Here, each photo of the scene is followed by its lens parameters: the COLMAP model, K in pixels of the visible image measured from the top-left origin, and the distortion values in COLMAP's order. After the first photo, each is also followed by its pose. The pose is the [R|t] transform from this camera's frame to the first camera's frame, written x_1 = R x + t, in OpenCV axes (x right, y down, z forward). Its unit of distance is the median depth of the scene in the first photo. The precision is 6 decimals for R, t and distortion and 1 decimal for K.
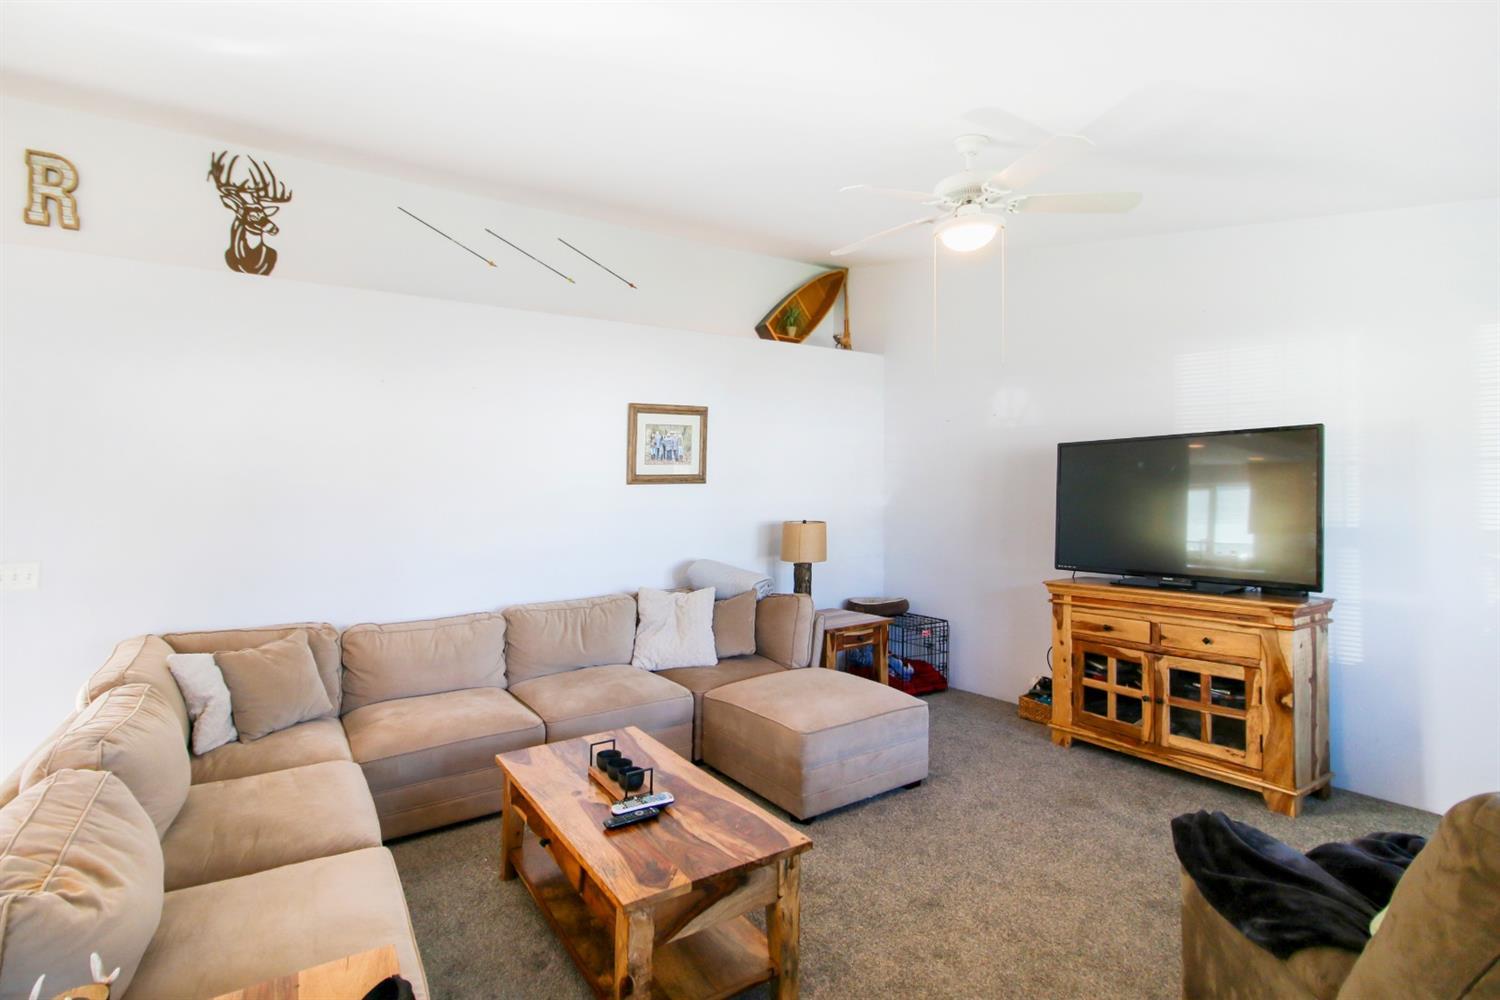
lens RADIAL K [[709.3, 0, 746.5], [0, 709.3, 488.0], [0, 0, 1]] dist [0.004160, 0.004124]
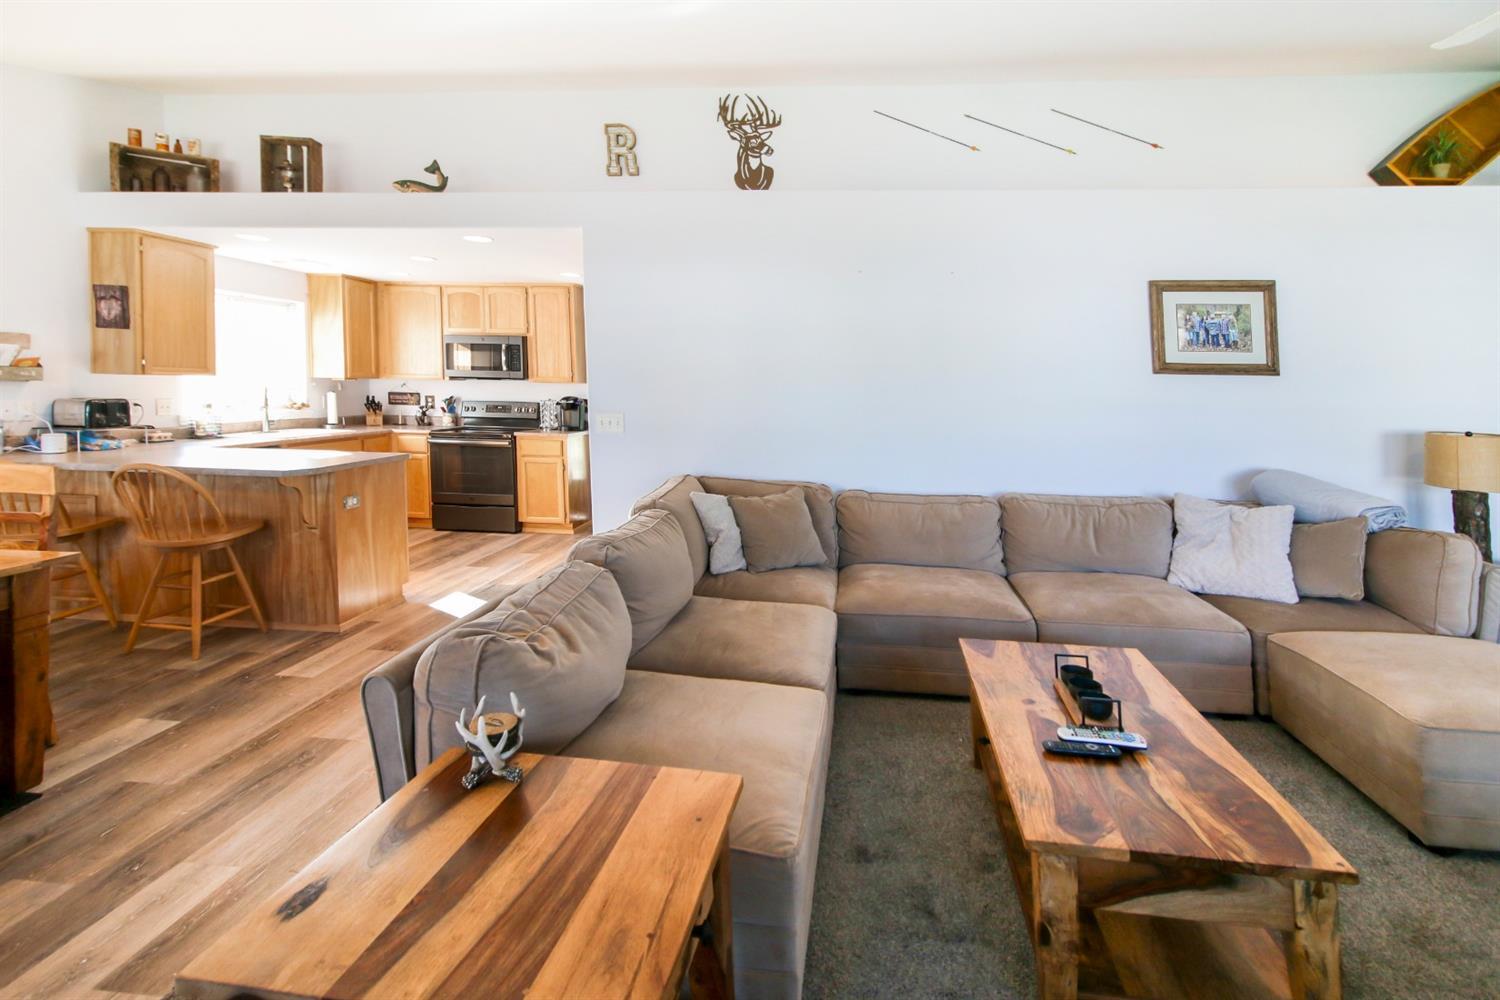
lens RADIAL K [[712.7, 0, 794.9], [0, 712.7, 371.7], [0, 0, 1]] dist [0.004024, 0.000190]
pose [[0.773183, 0.025926, -0.633653, 0.100518], [-0.028863, 0.999567, 0.005678, 0.001005], [0.633526, 0.013899, 0.773597, 0.072390]]
